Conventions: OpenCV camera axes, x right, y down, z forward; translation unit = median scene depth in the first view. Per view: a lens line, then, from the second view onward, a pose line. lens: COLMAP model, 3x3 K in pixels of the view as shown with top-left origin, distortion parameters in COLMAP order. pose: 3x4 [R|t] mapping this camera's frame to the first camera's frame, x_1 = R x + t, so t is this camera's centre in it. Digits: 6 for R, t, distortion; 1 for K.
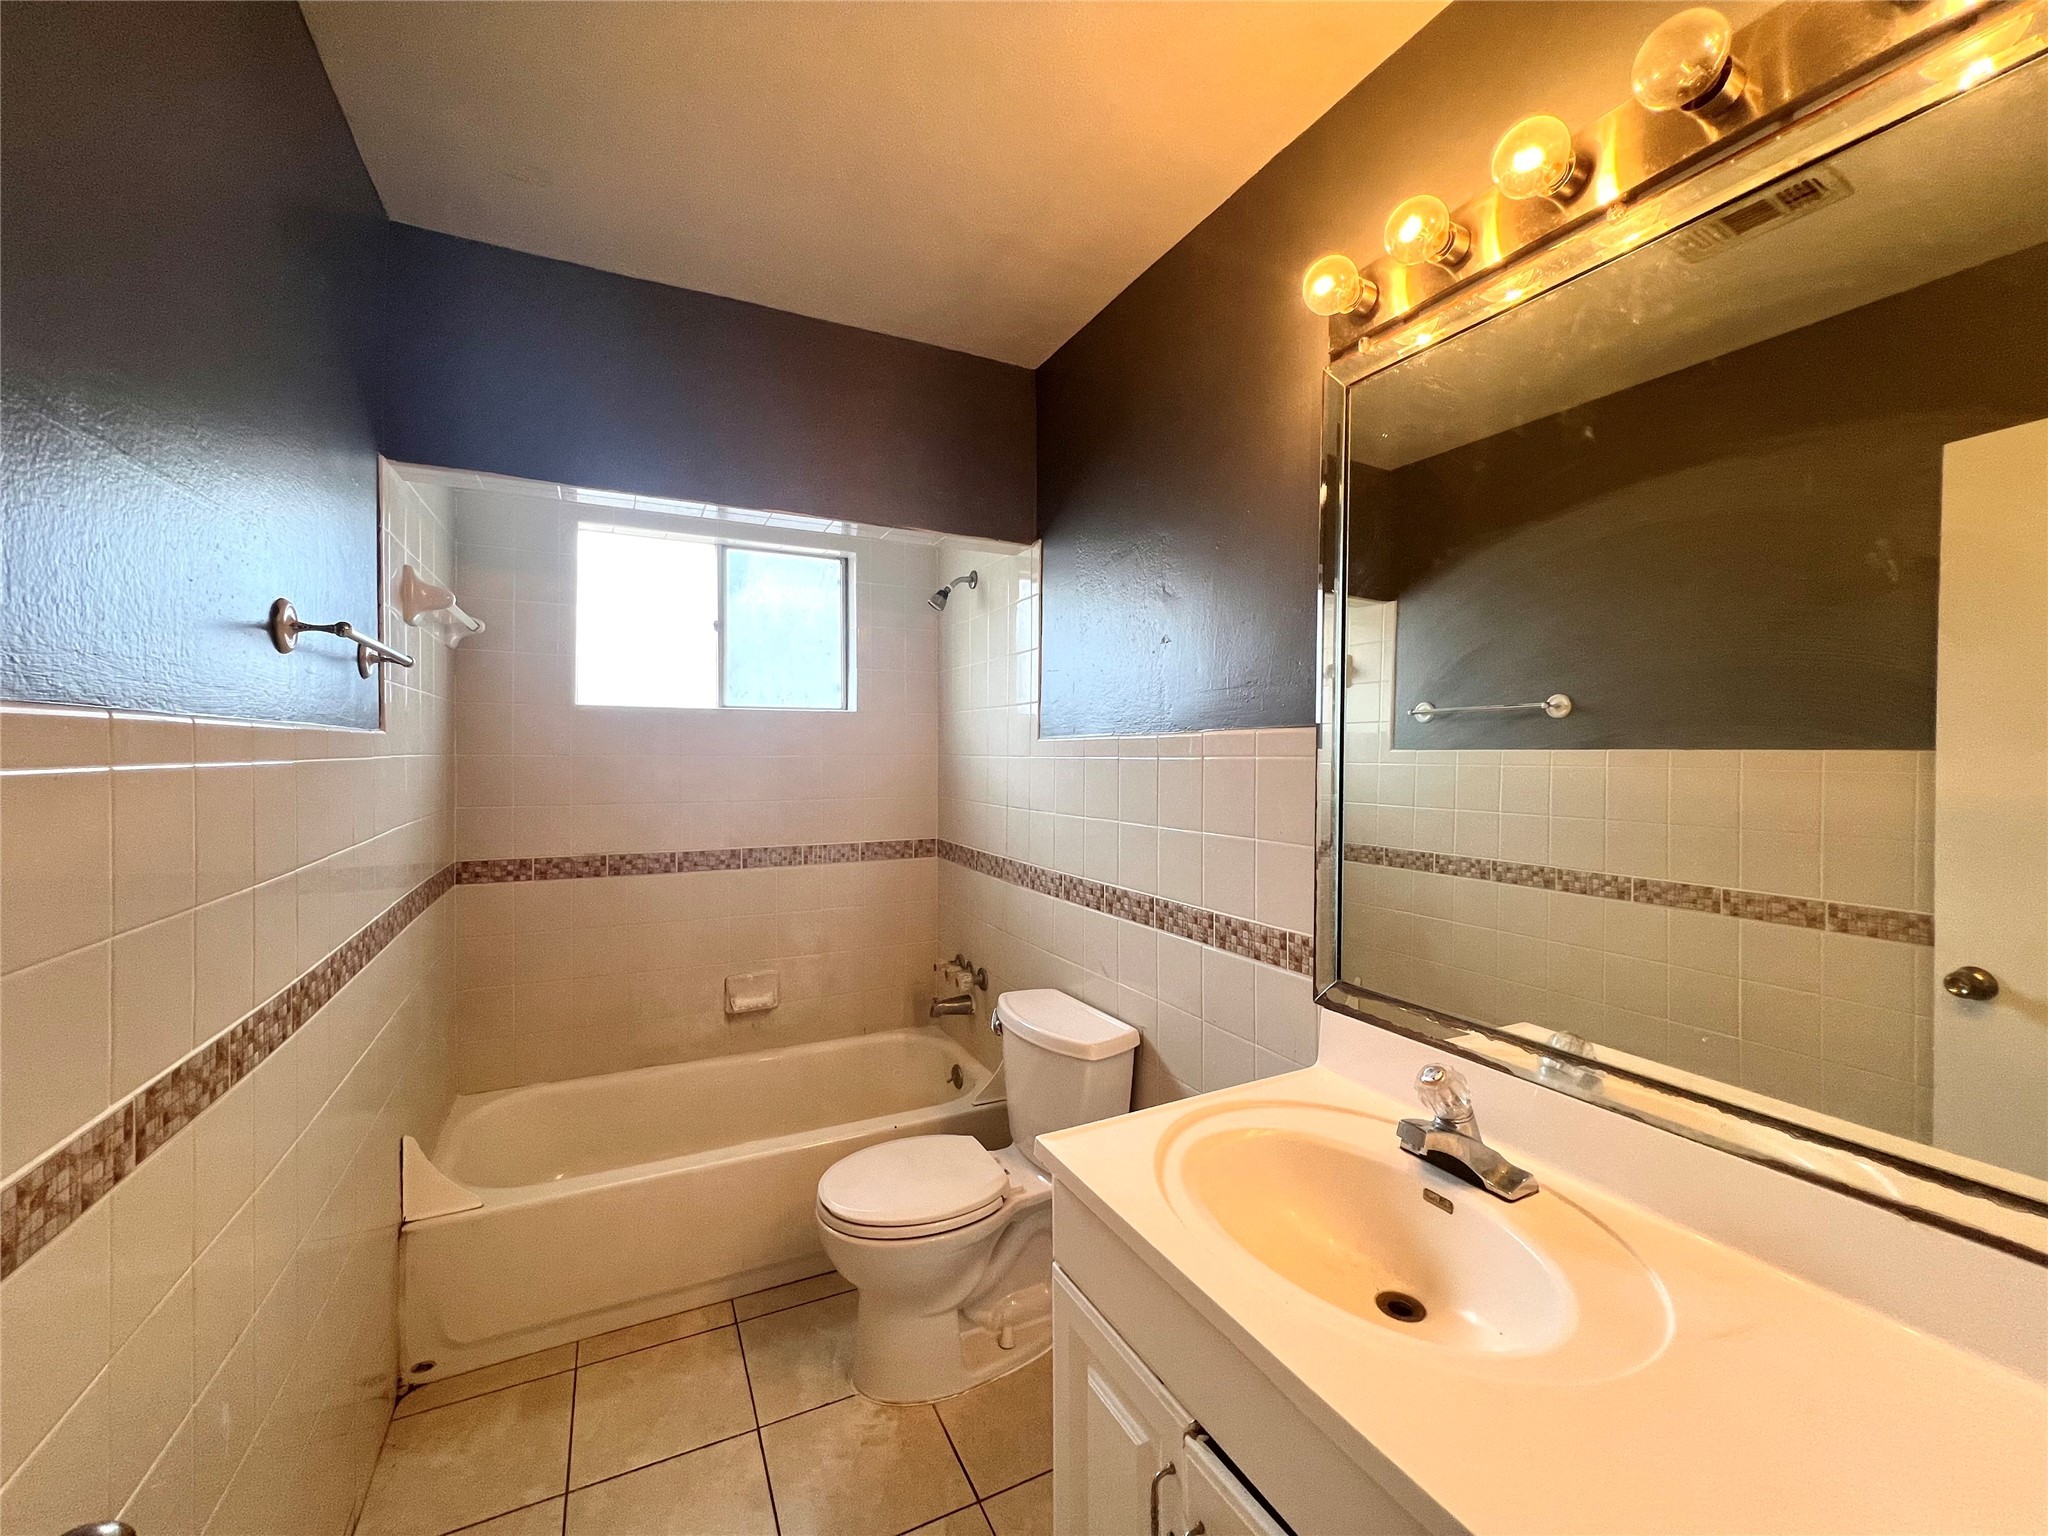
lens RADIAL K [[823.8, 0, 1015.8], [0, 823.8, 760.7], [0, 0, 1]] dist [-0.001240, 0.001294]
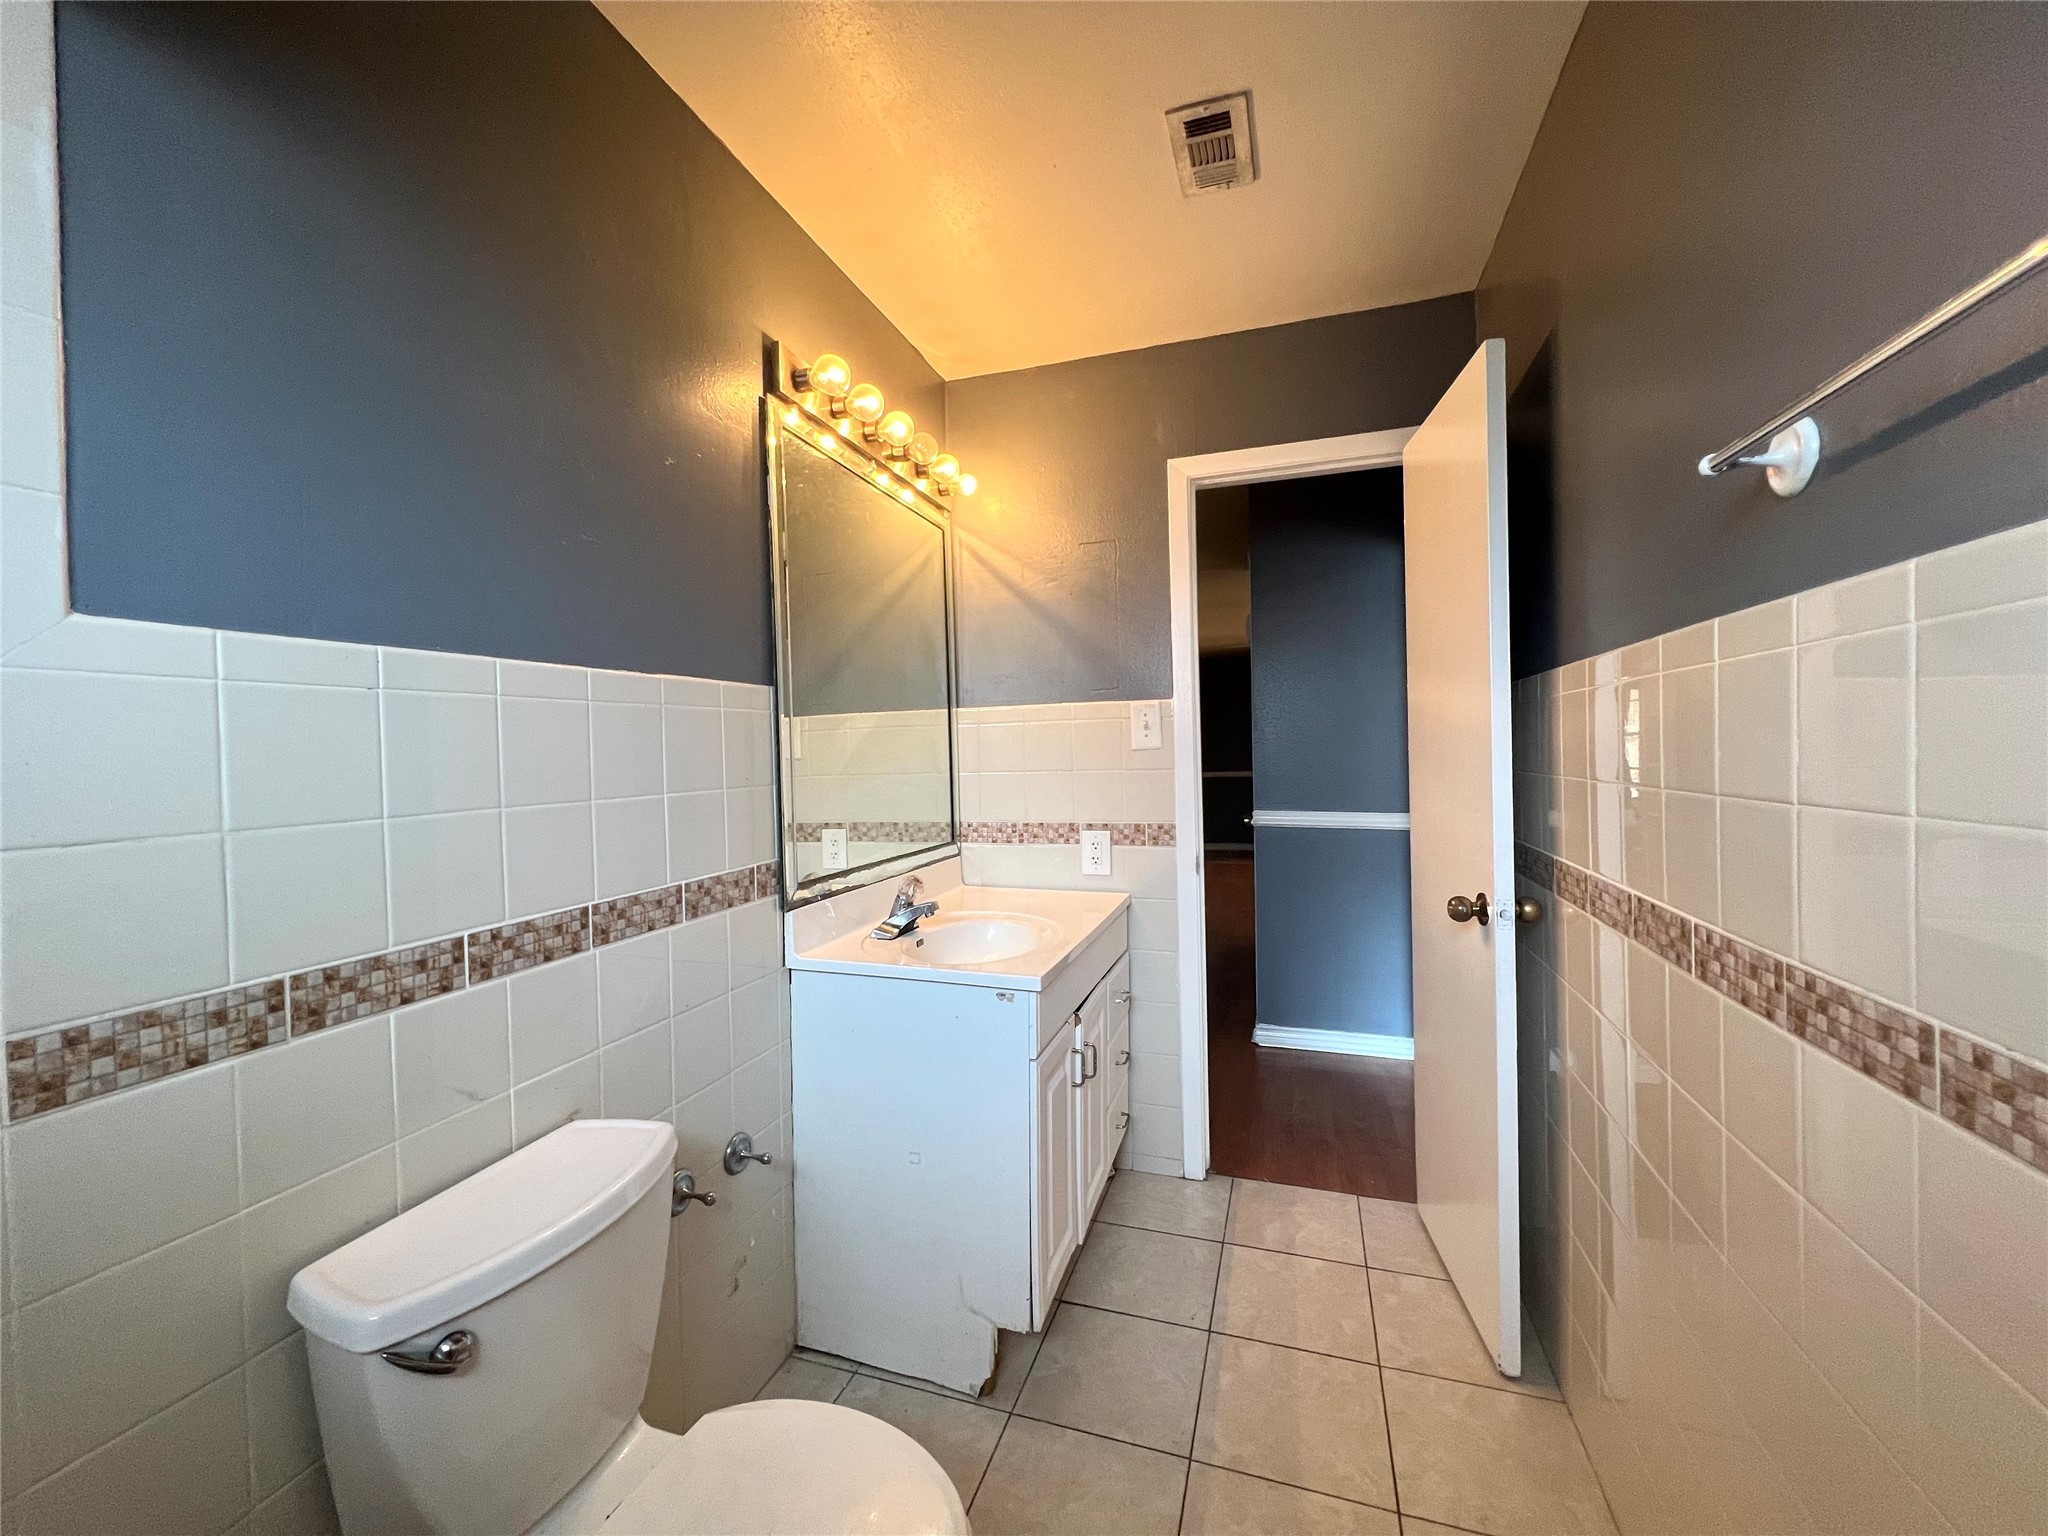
lens RADIAL K [[823.8, 0, 1015.8], [0, 823.8, 760.7], [0, 0, 1]] dist [-0.001240, 0.001294]
pose [[-0.707161, -0.047148, 0.705479, -0.519421], [-0.027264, 0.998850, 0.039425, 0.011662], [-0.706527, 0.008646, -0.707634, 1.168676]]
